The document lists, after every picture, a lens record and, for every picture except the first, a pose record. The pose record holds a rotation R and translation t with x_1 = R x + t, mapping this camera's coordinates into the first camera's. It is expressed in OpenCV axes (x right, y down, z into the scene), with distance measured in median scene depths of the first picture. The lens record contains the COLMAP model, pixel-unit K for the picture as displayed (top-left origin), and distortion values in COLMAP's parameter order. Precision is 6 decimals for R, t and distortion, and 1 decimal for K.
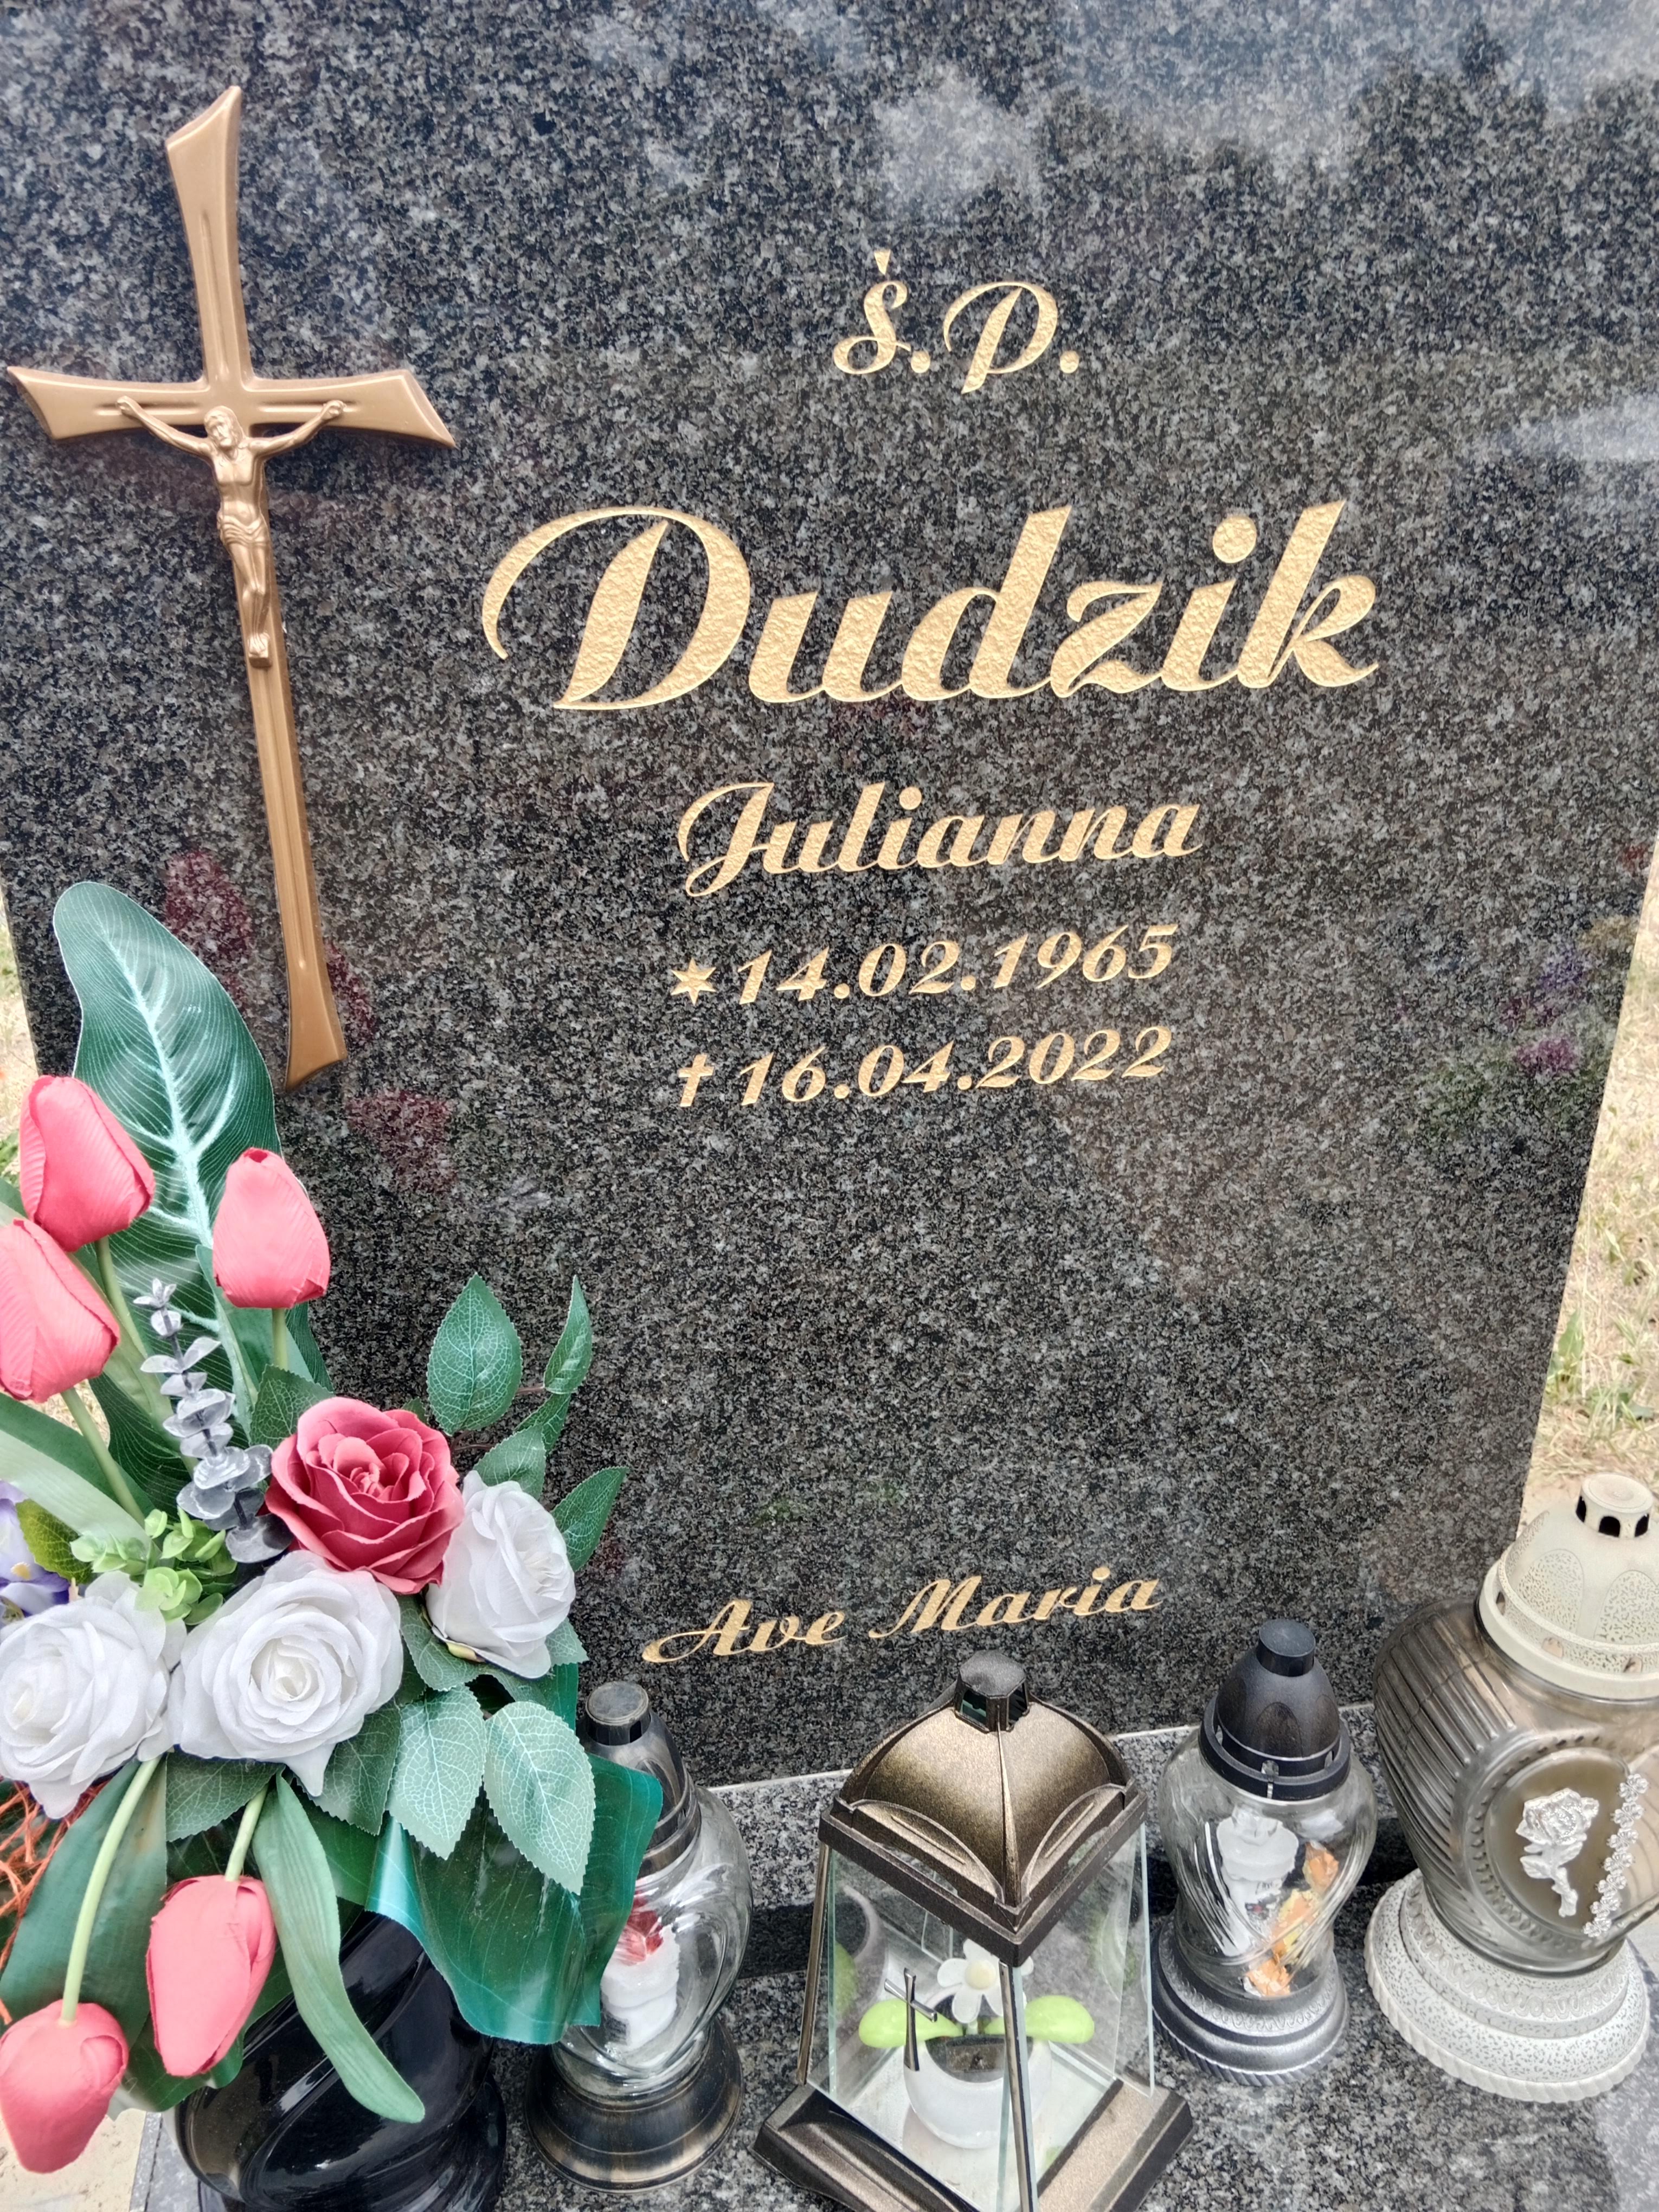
lens RADIAL K [[1712.5, 0, 831.1], [0, 1712.5, 1107.5], [0, 0, 1]] dist [0.067516, -0.103214]
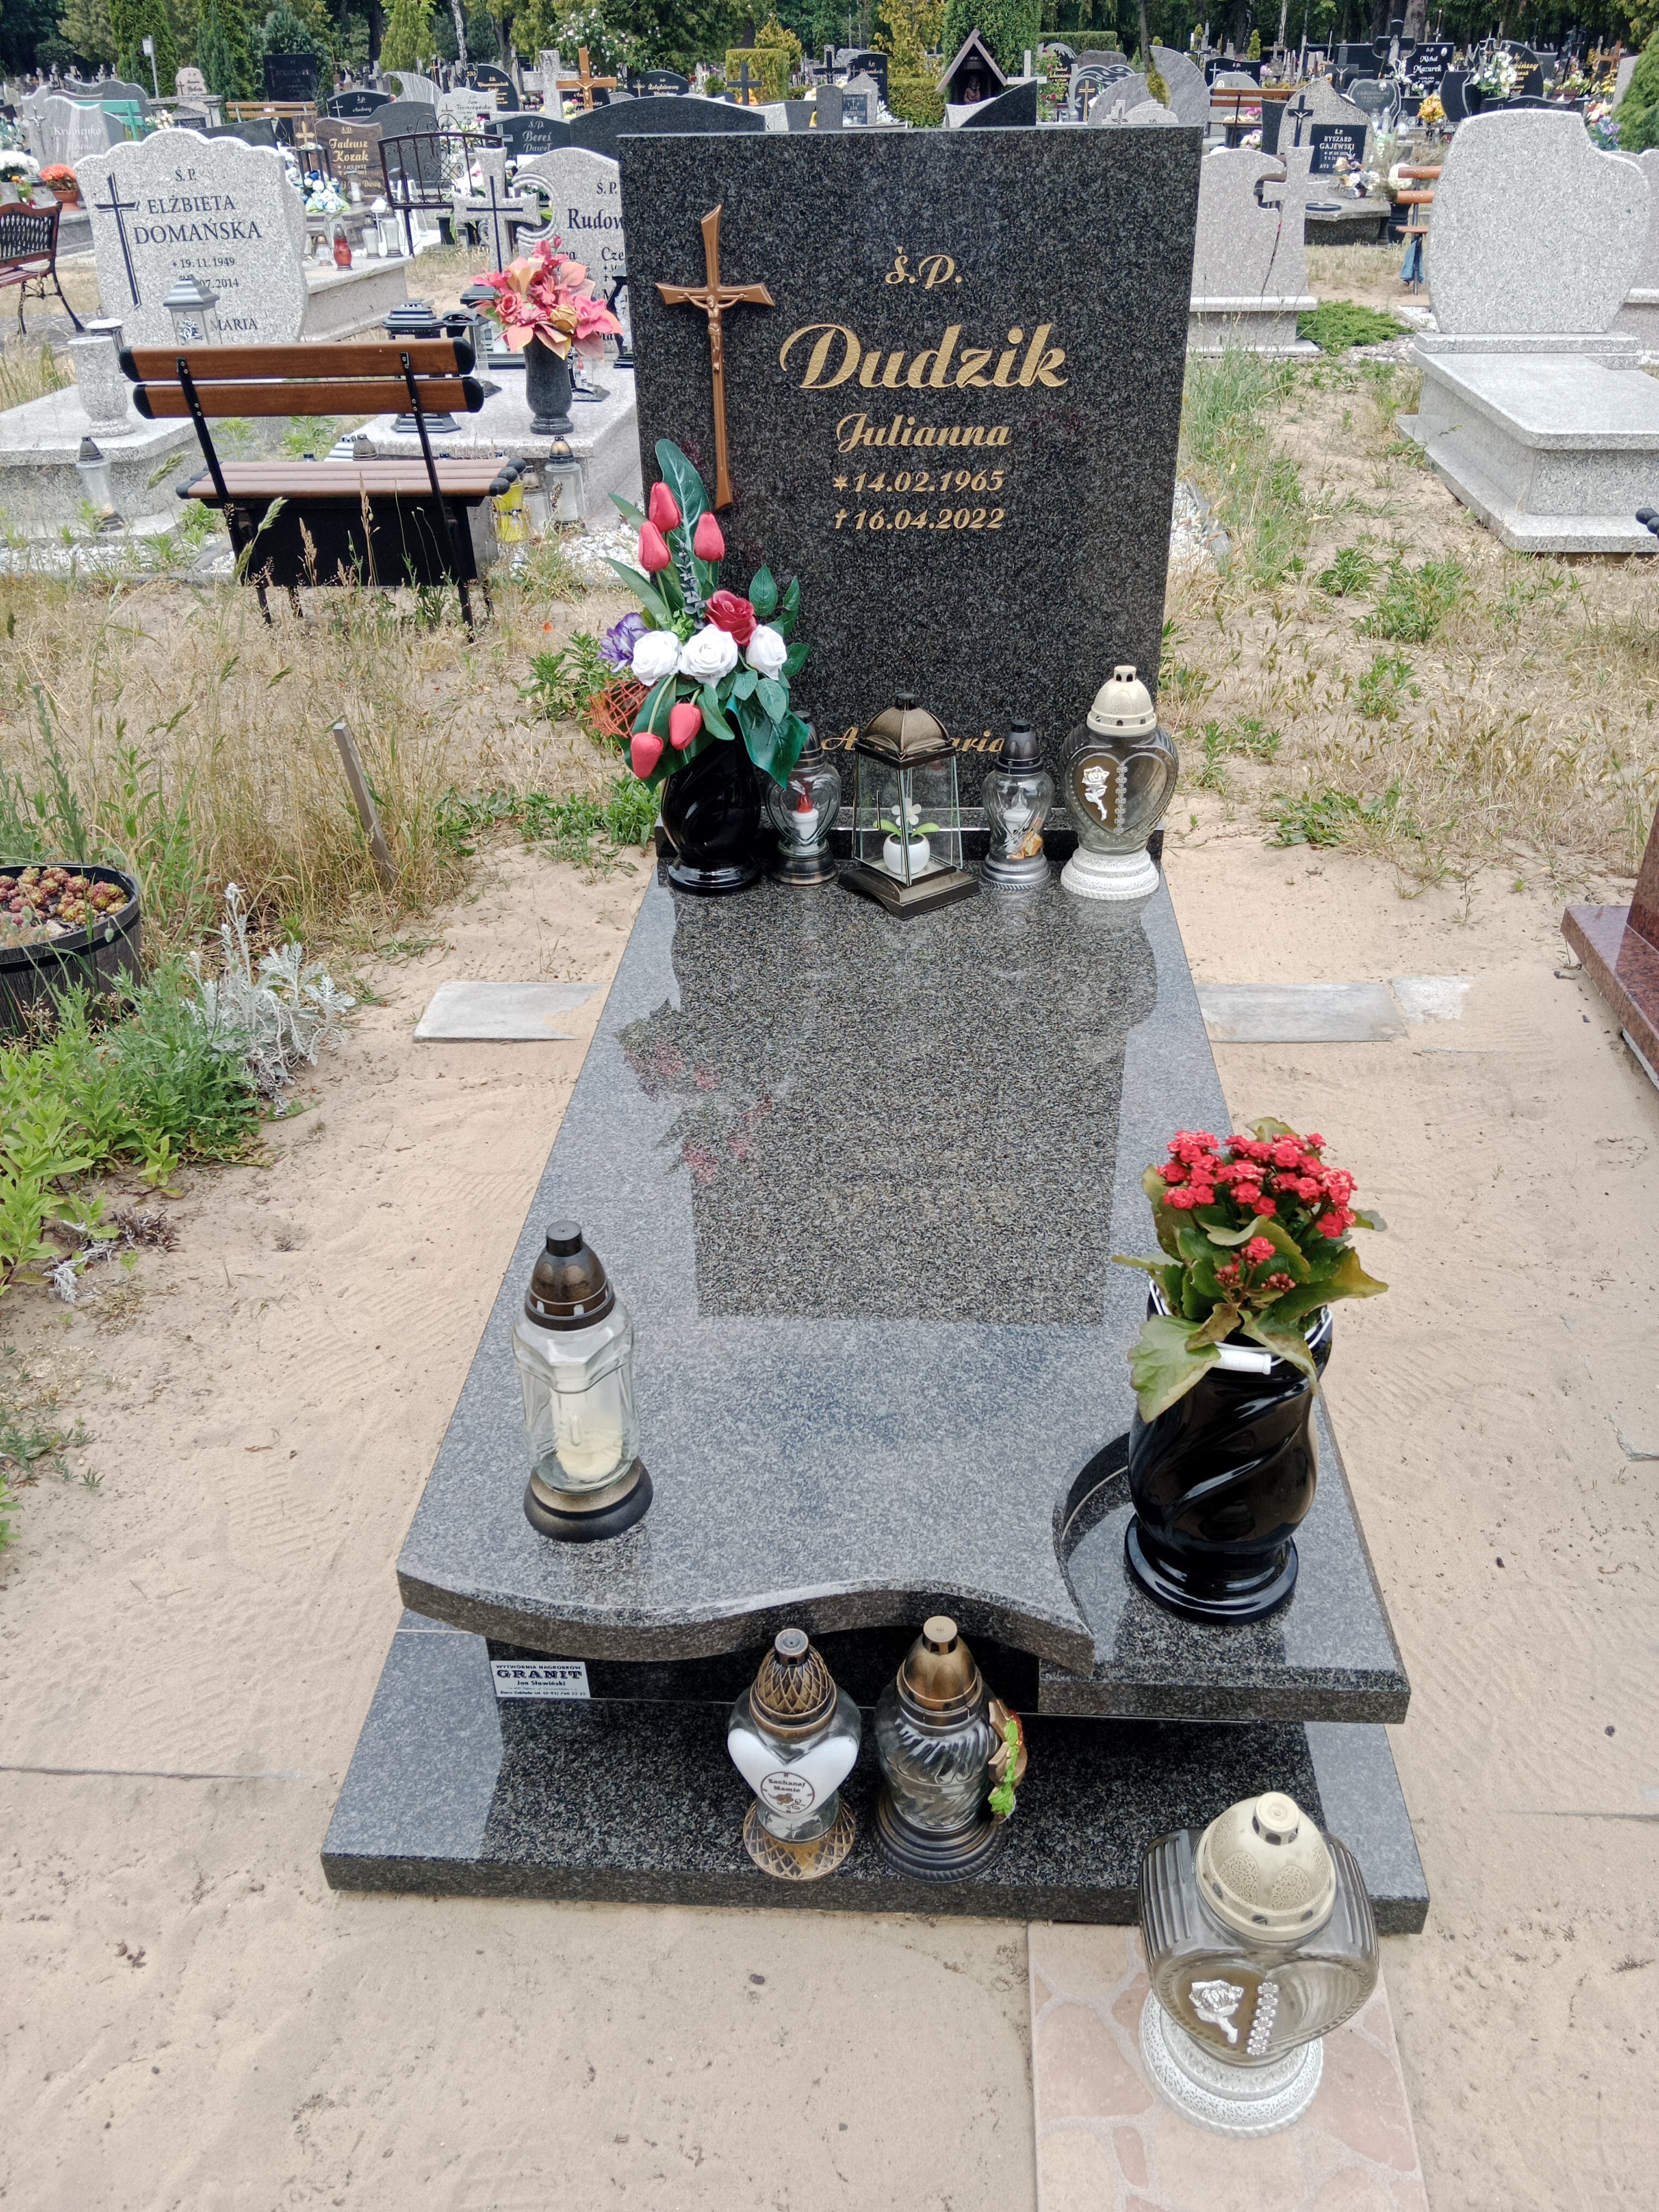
lens RADIAL K [[1712.5, 0, 837.8], [0, 1712.5, 1119.1], [0, 0, 1]] dist [0.067516, -0.103214]
pose [[0.975324, 0.102251, -0.195671, 0.675912], [-0.073891, 0.986354, 0.147123, 0.635039], [0.208045, -0.129034, 0.969571, -2.291267]]
